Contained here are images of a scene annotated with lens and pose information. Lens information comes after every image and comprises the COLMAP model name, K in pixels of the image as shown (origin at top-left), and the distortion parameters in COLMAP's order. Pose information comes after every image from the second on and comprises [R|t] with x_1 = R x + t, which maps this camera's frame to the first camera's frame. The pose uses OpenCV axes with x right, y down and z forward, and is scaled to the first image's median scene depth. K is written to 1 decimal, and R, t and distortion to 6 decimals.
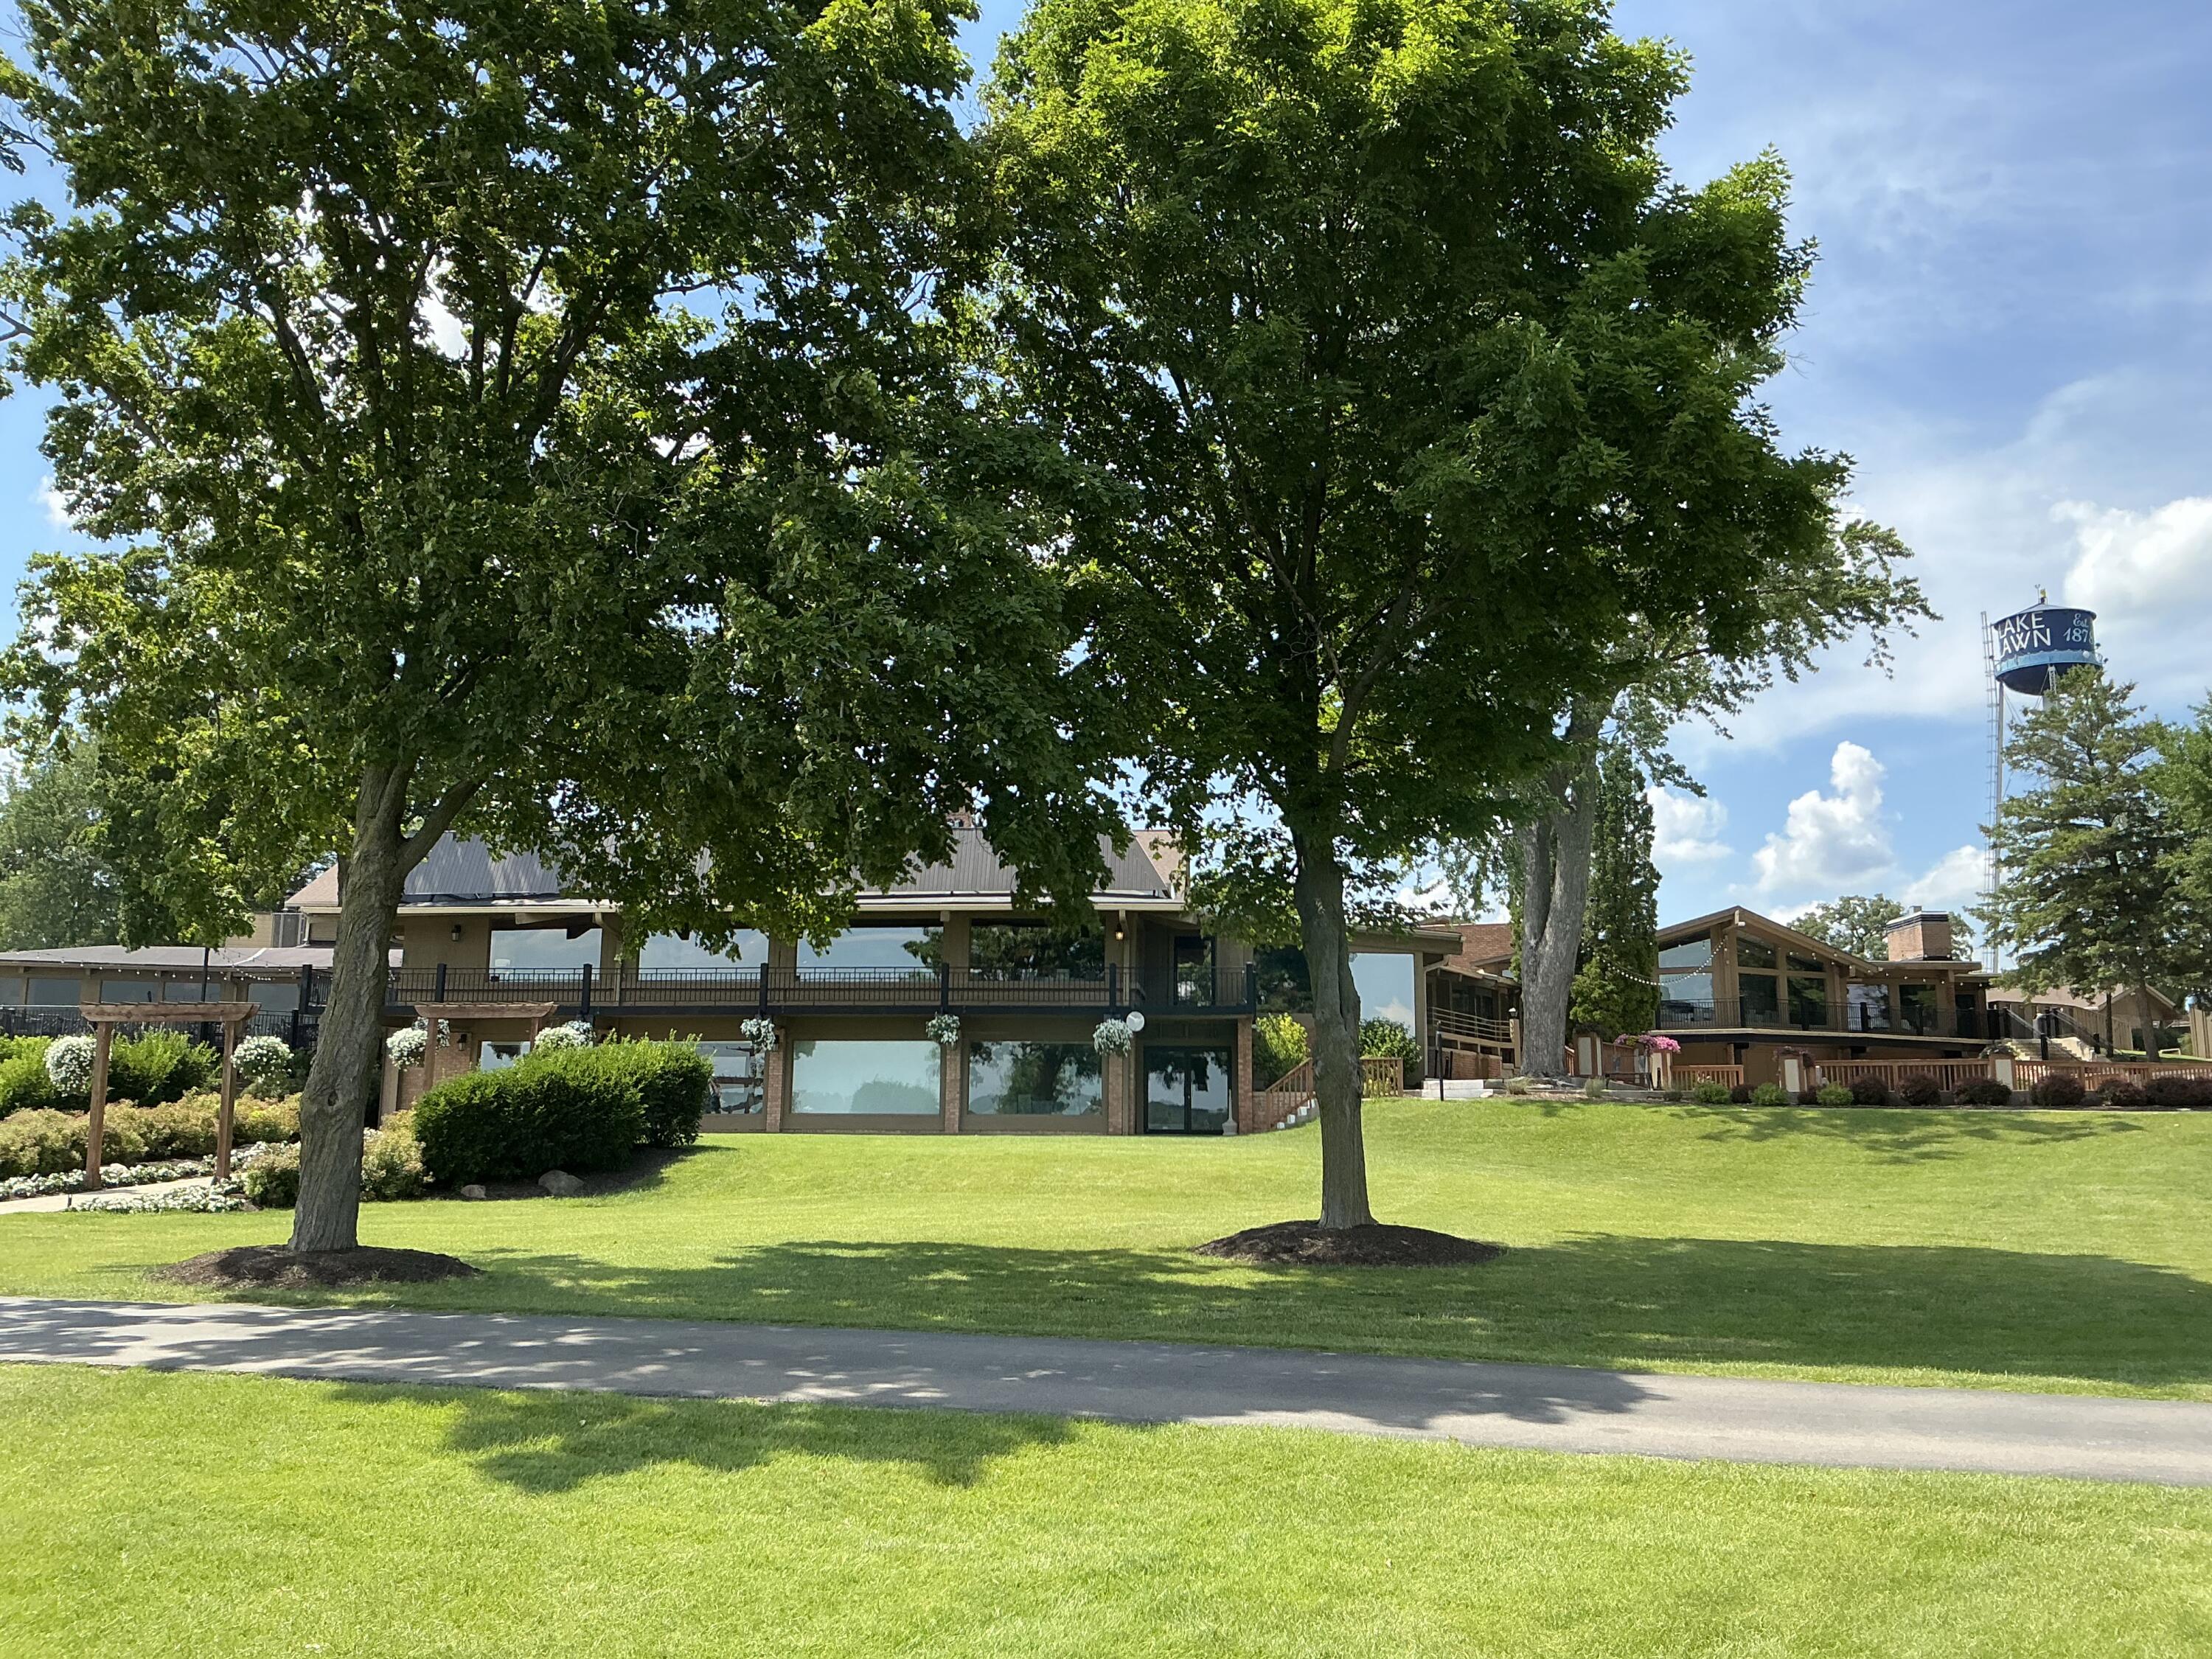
lens RADIAL K [[1787.3, 0, 1106.0], [0, 1787.3, 829.5], [0, 0, 1]] dist [0.145003, -0.316105]
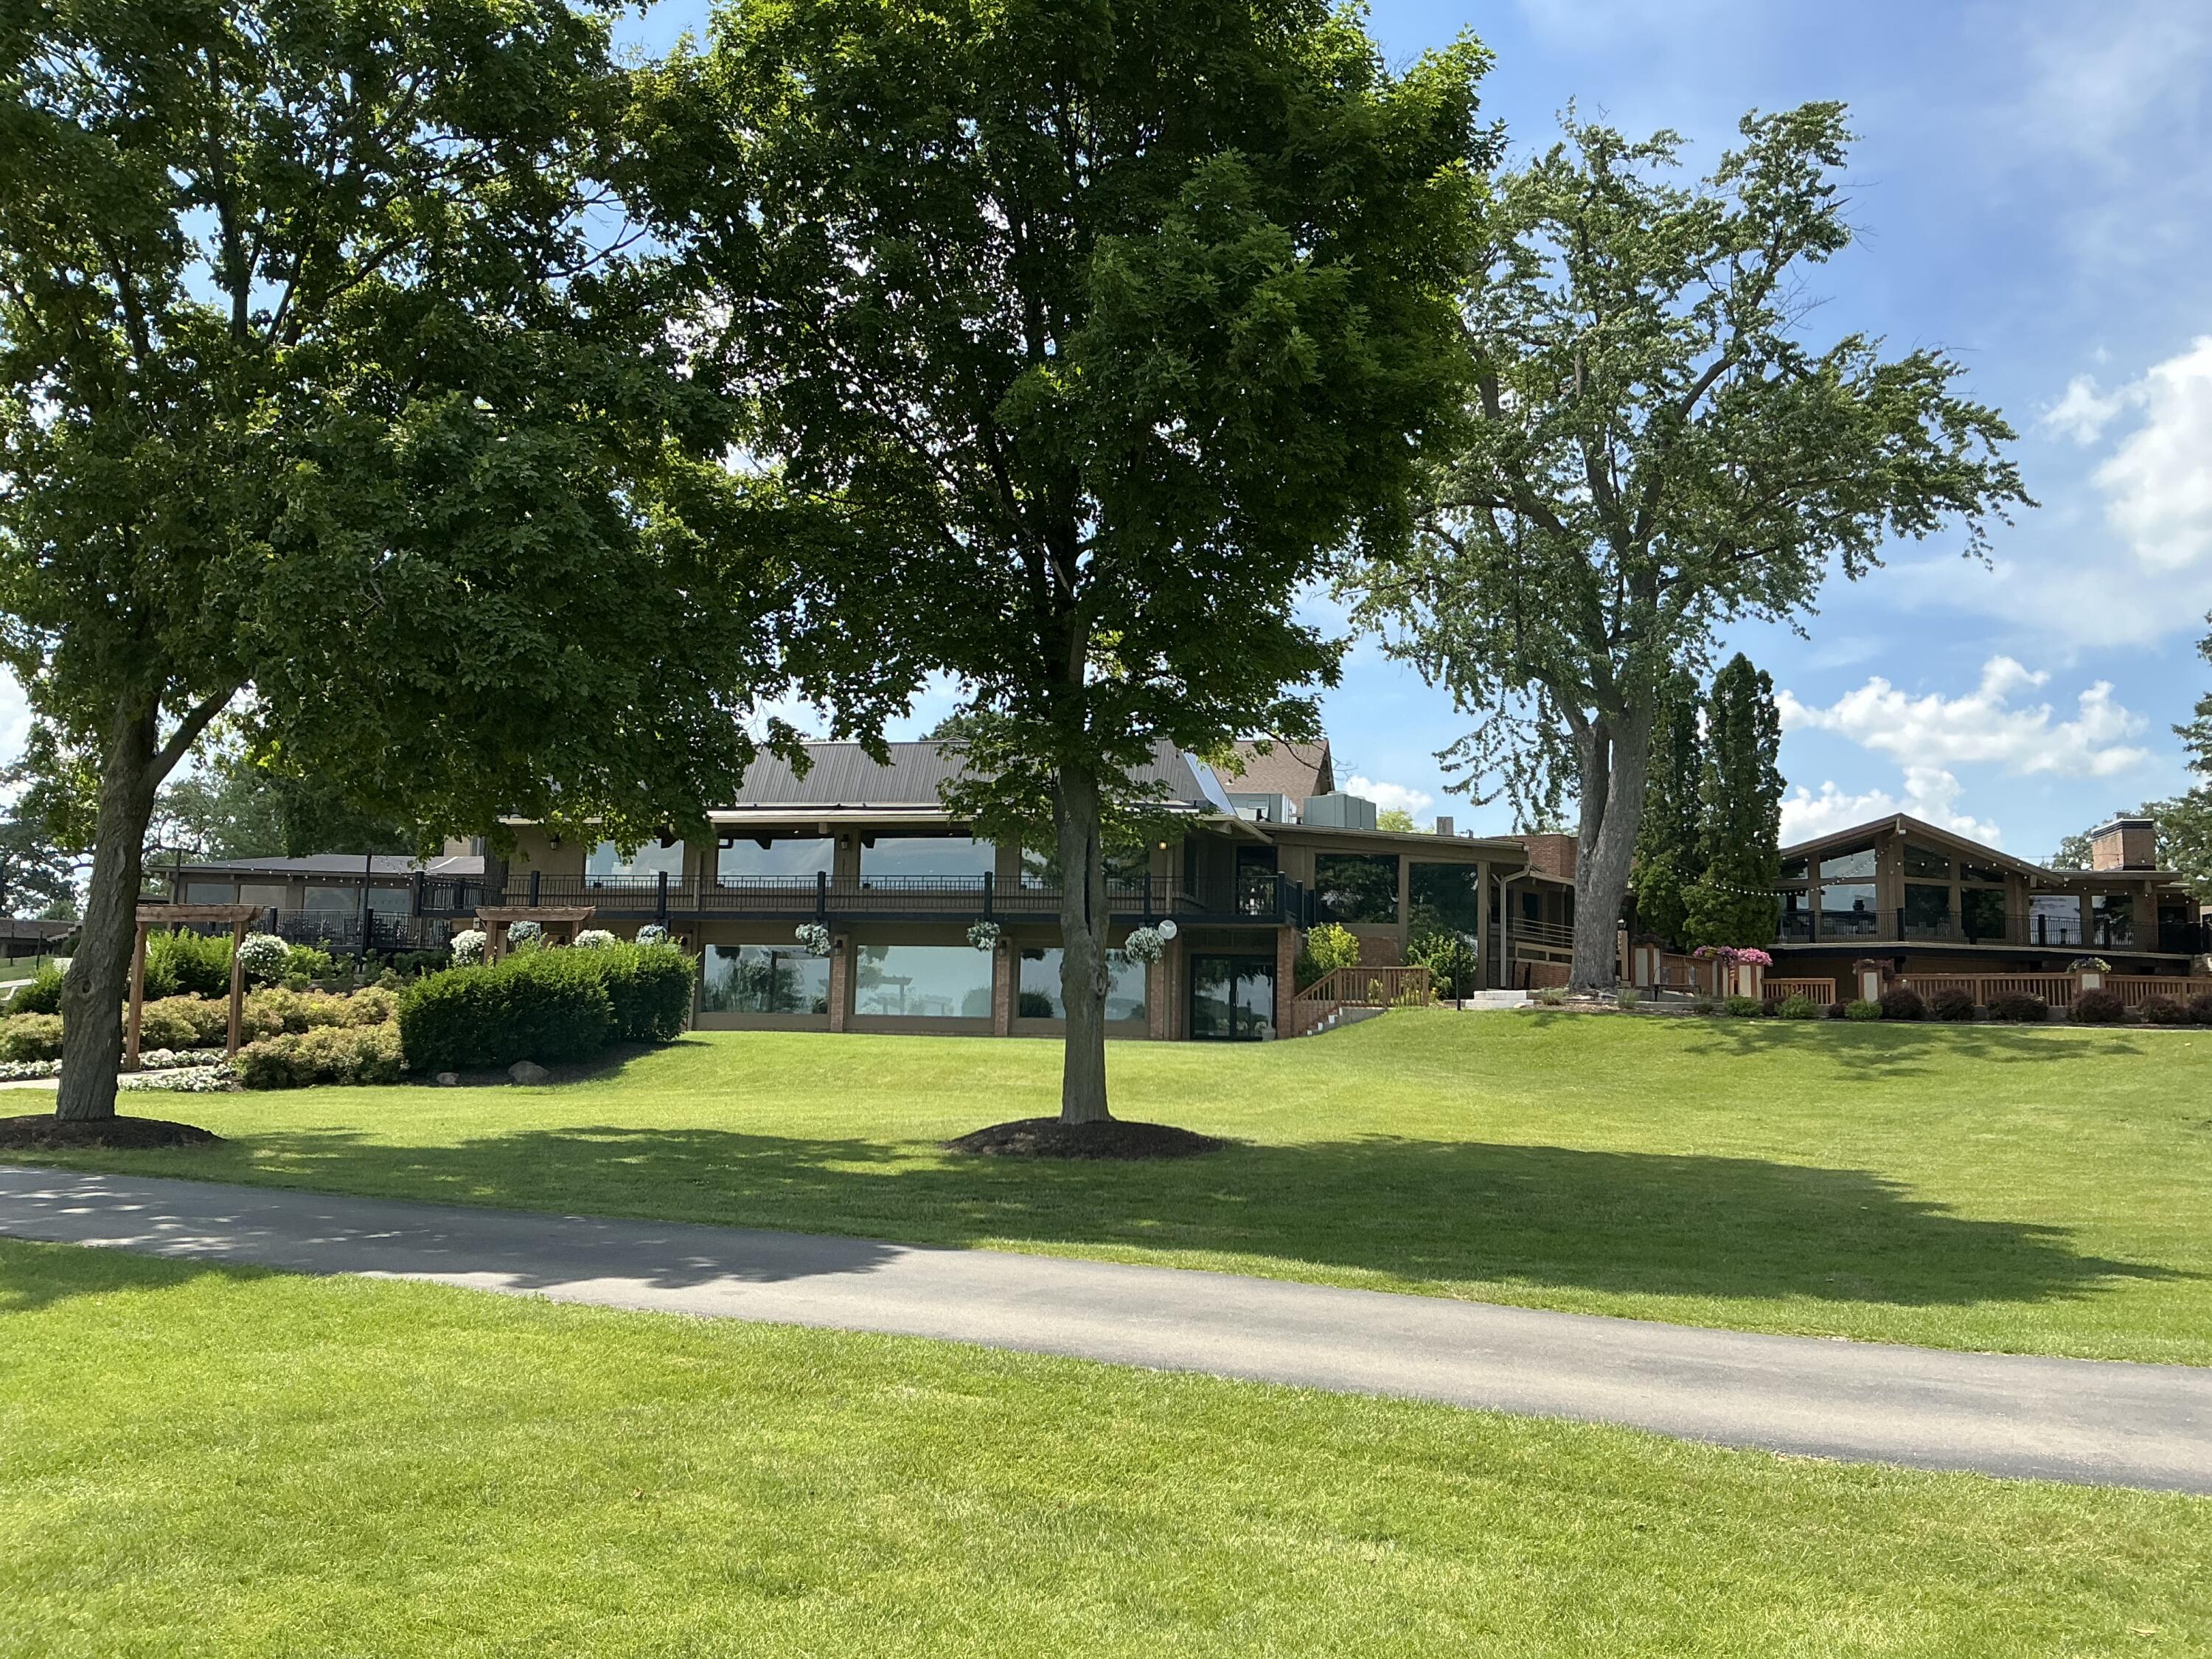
lens RADIAL K [[1781.0, 0, 1106.0], [0, 1781.0, 829.5], [0, 0, 1]] dist [0.122807, -0.240311]
pose [[0.987915, -0.001984, -0.154981, 0.133573], [0.009659, 0.998763, 0.048786, 0.000816], [0.154692, -0.049693, 0.986712, 0.000113]]
